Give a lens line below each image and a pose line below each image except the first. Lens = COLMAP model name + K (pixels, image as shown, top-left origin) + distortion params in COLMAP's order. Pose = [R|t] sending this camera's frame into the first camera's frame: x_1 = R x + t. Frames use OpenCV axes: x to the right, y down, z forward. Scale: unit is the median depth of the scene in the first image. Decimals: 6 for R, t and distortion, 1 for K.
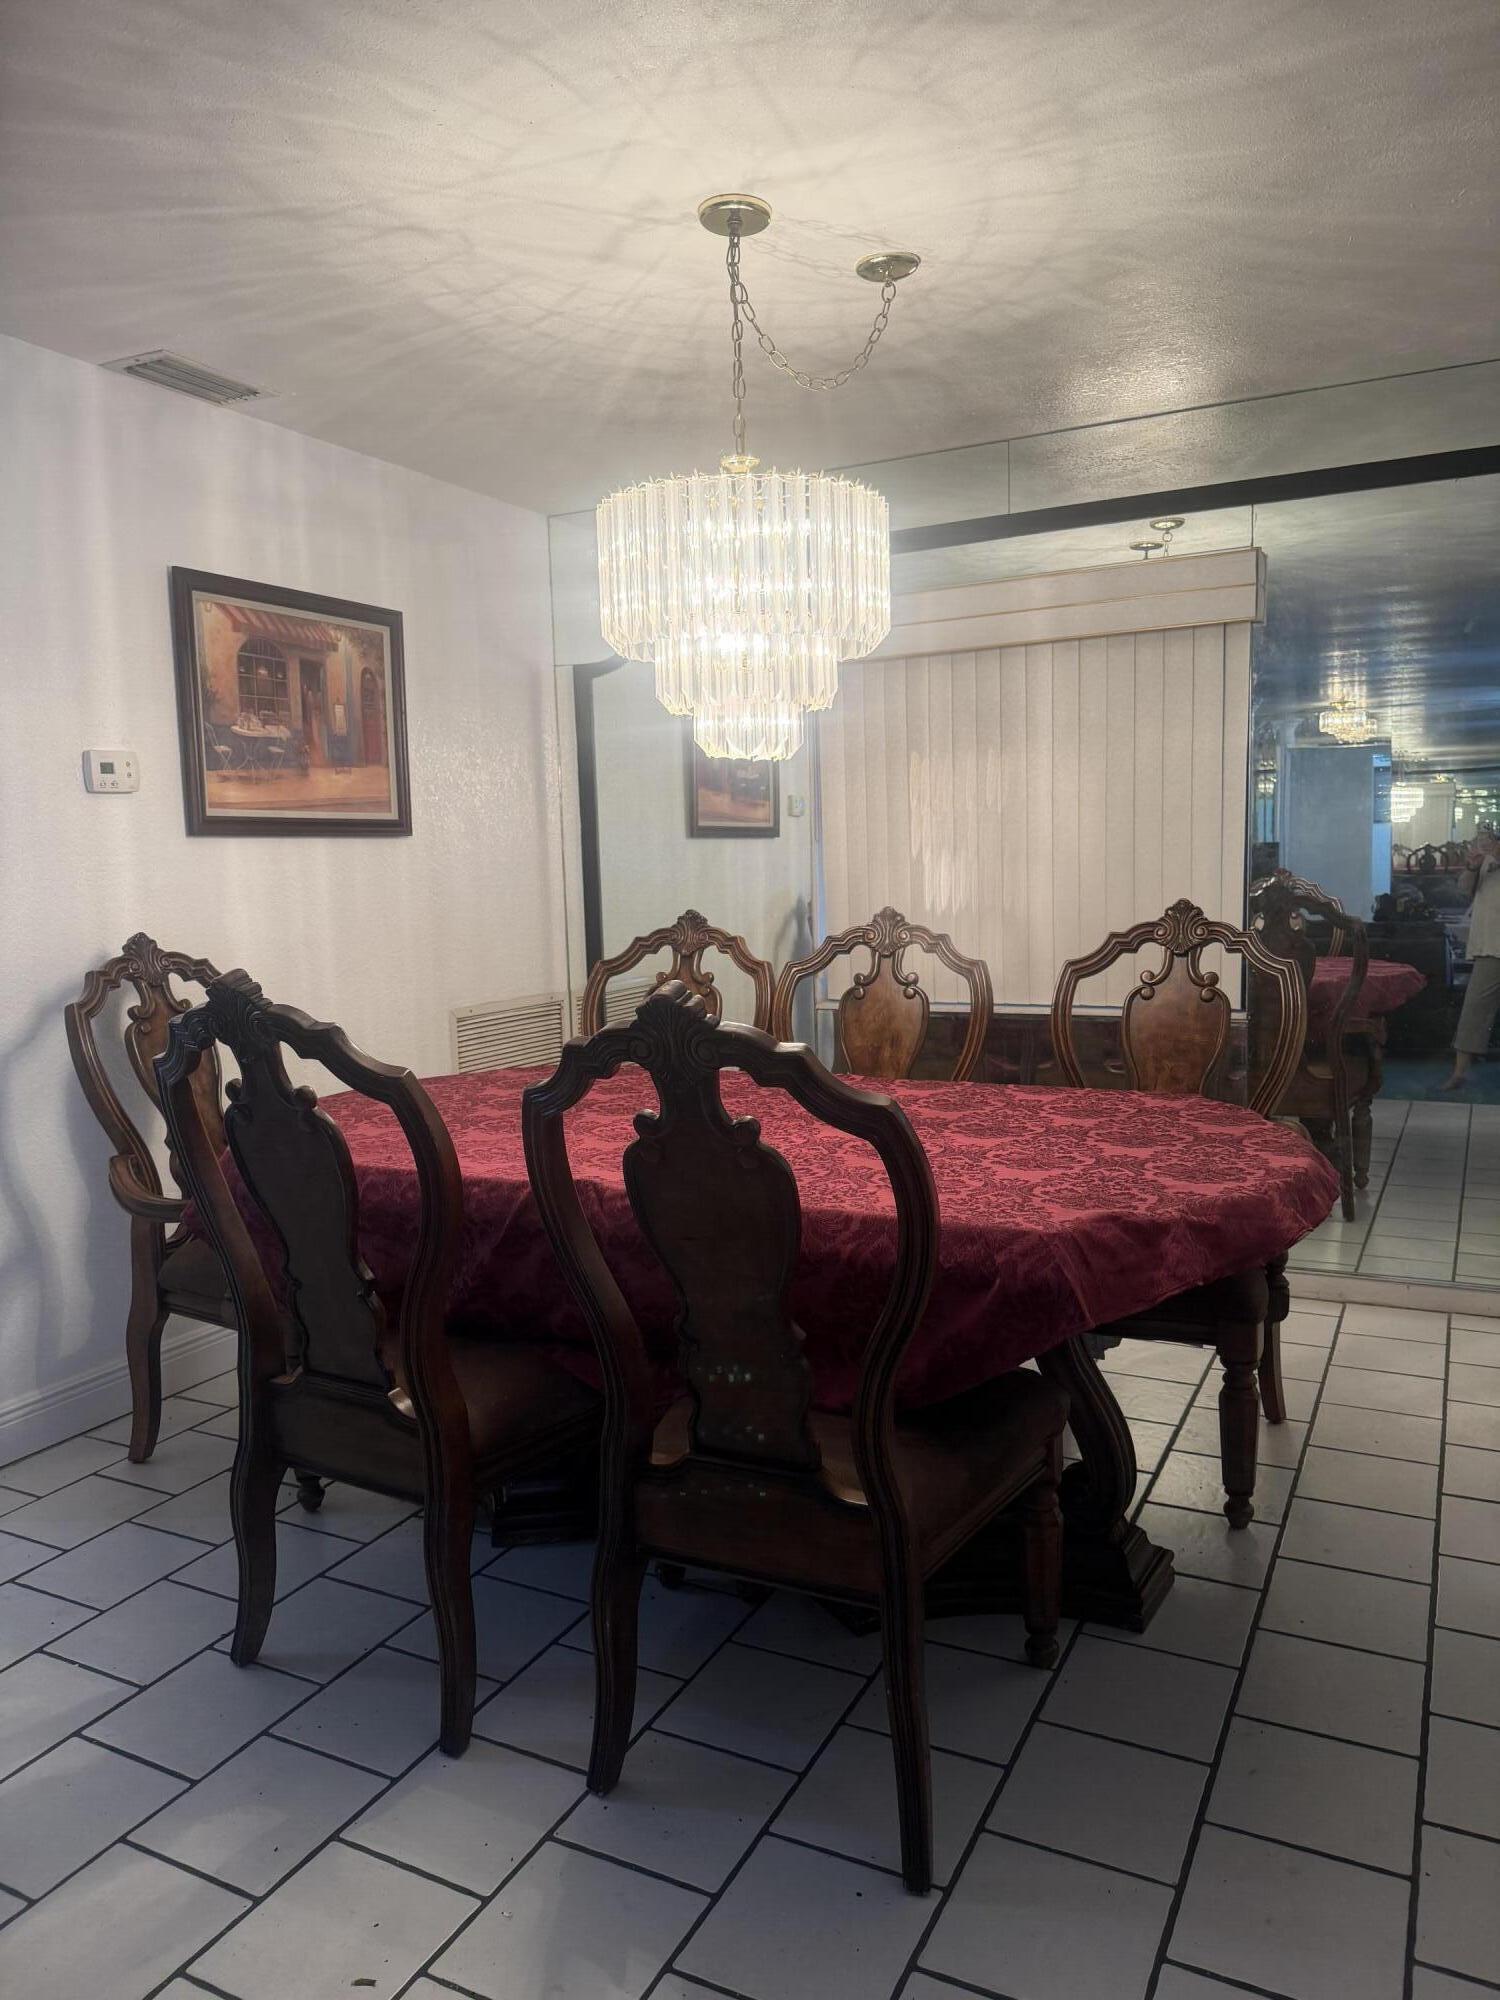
lens RADIAL K [[1397.4, 0, 734.7], [0, 1397.4, 990.5], [0, 0, 1]] dist [0.005414, -0.016375]
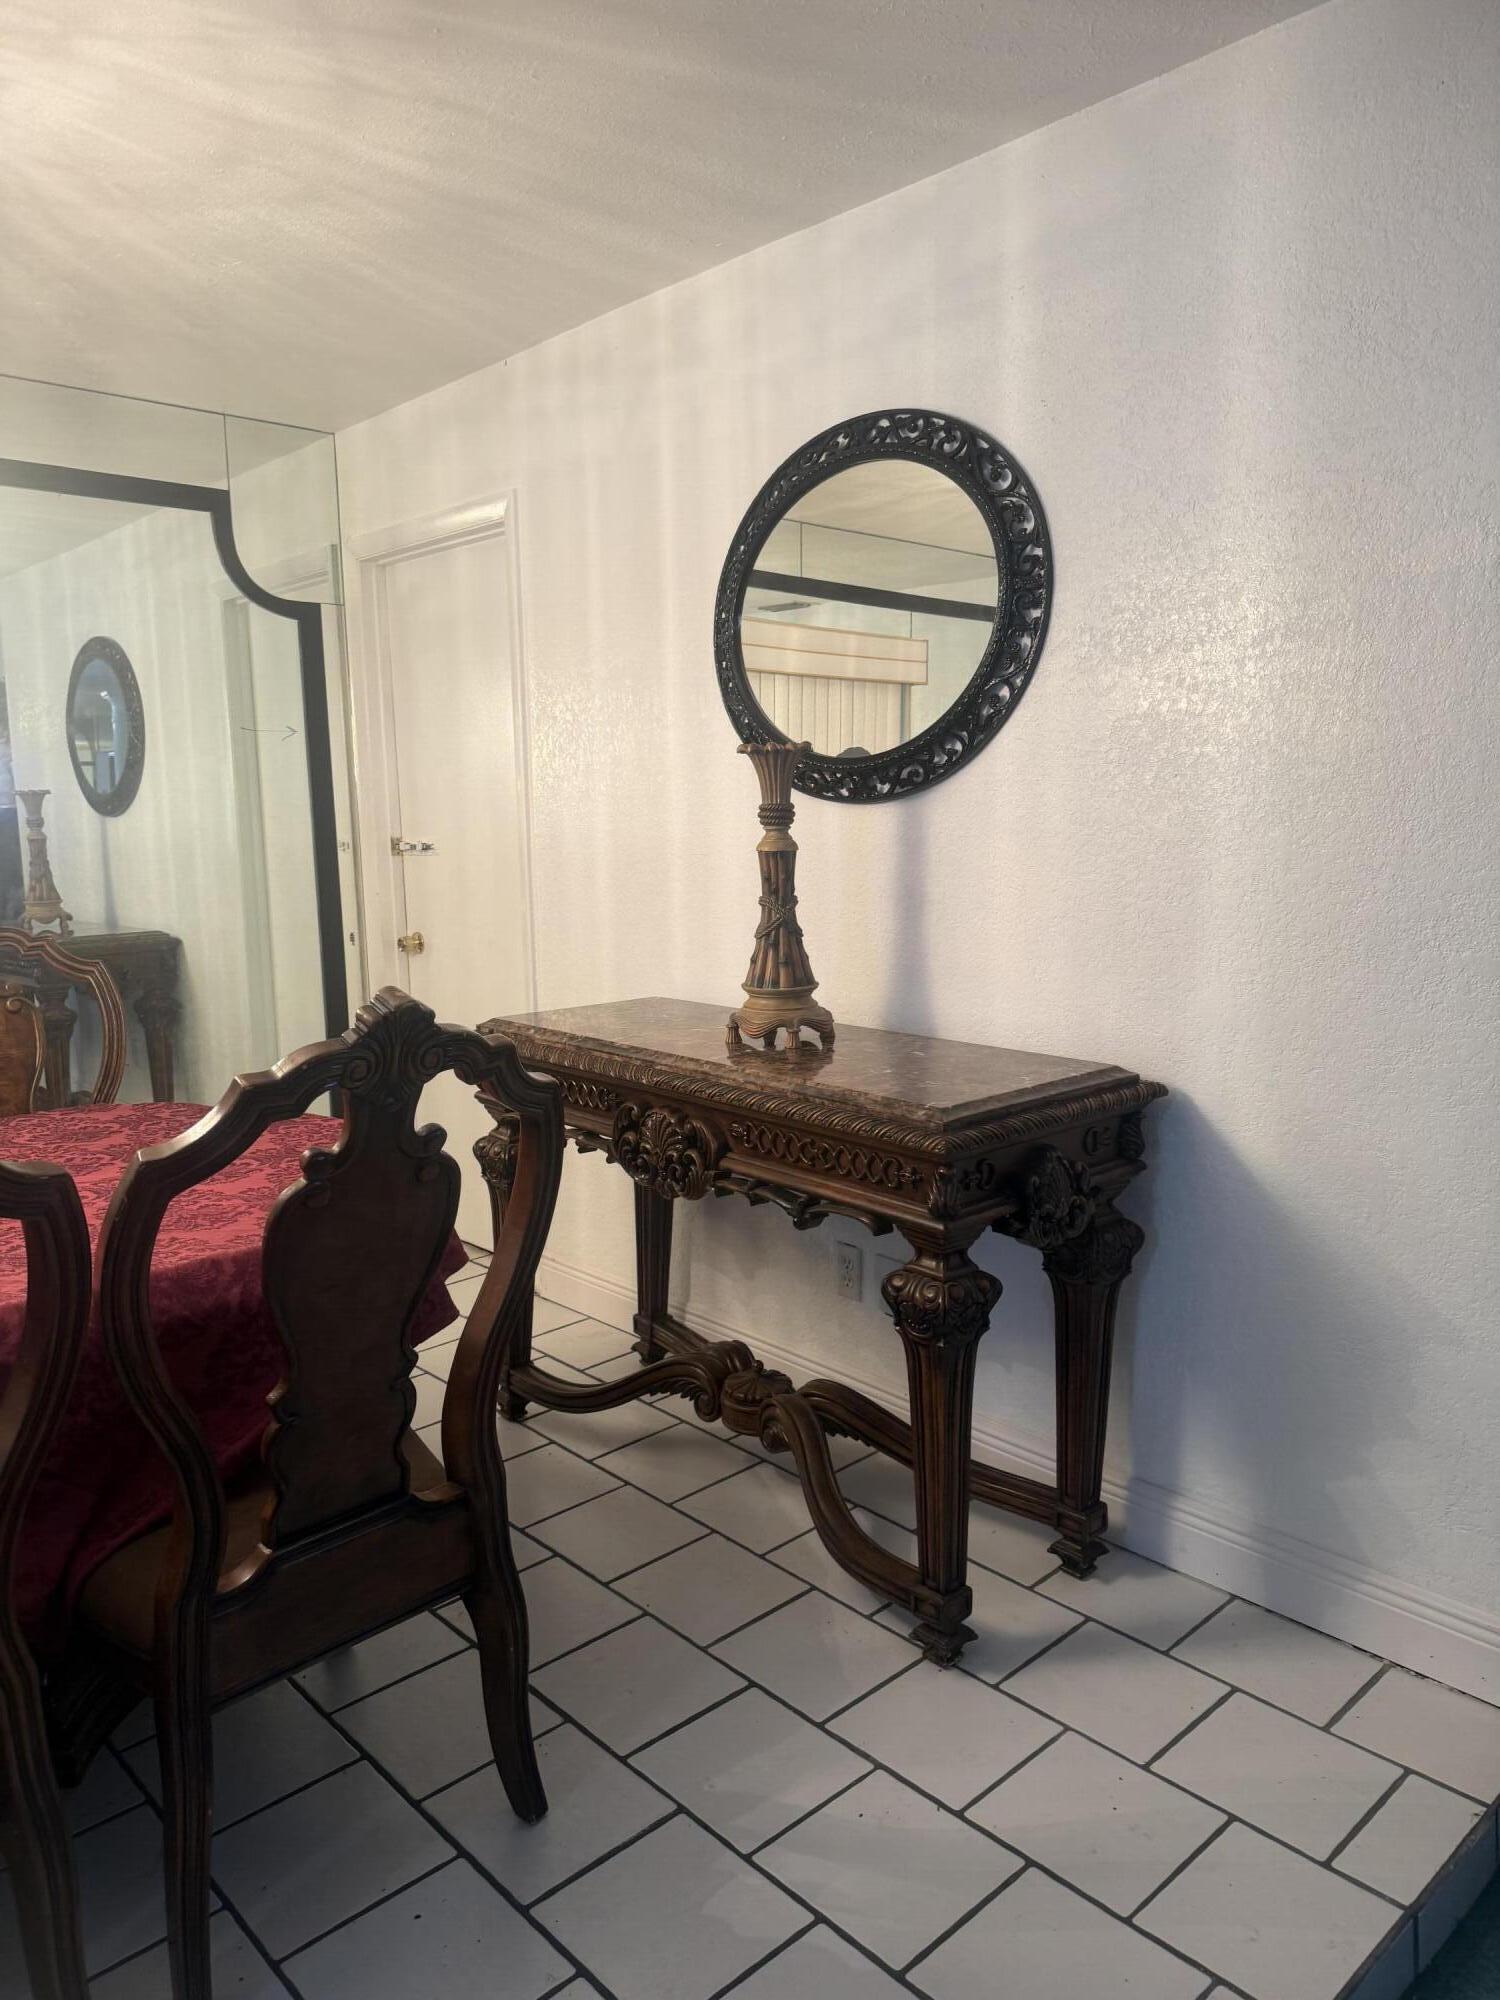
lens RADIAL K [[1402.4, 0, 750.0], [0, 1402.4, 1000.0], [0, 0, 1]] dist [-0.006197, -0.004799]
pose [[0.330343, -0.102413, 0.938288, -0.369743], [0.096406, 0.992558, 0.074395, -0.022296], [-0.938924, 0.065881, 0.337758, 0.219670]]
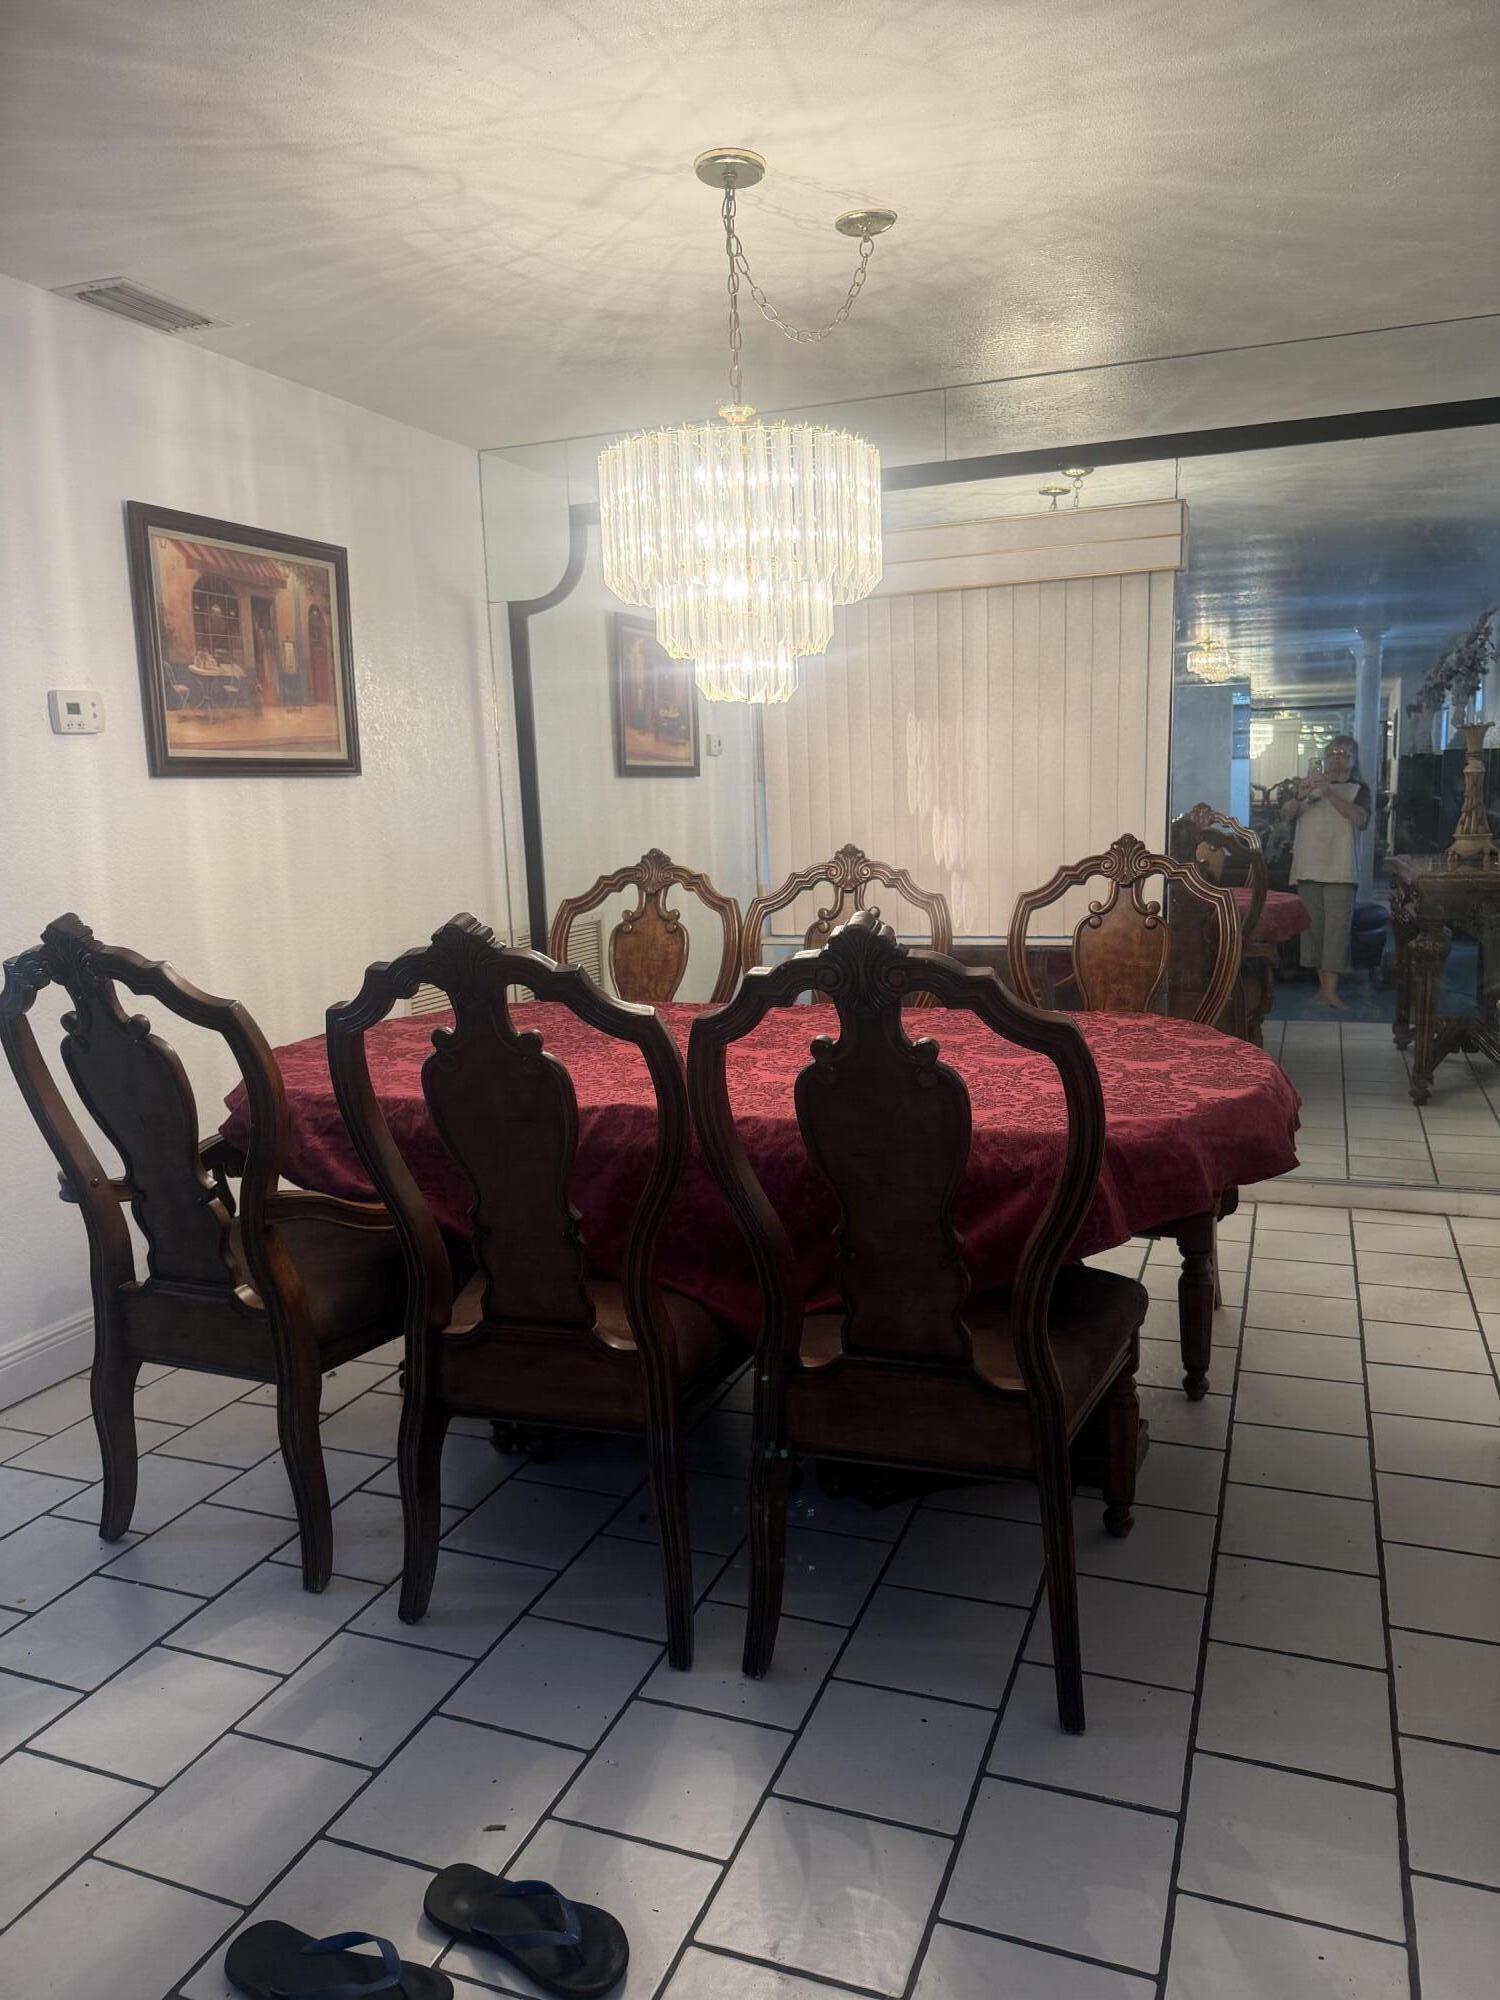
lens RADIAL K [[1402.4, 0, 750.0], [0, 1402.4, 1000.0], [0, 0, 1]] dist [-0.006197, -0.004799]
pose [[0.993837, -0.021098, 0.108823, -0.087596], [0.015581, 0.998562, 0.051297, 0.003199], [-0.109749, -0.049285, 0.992737, -0.042668]]
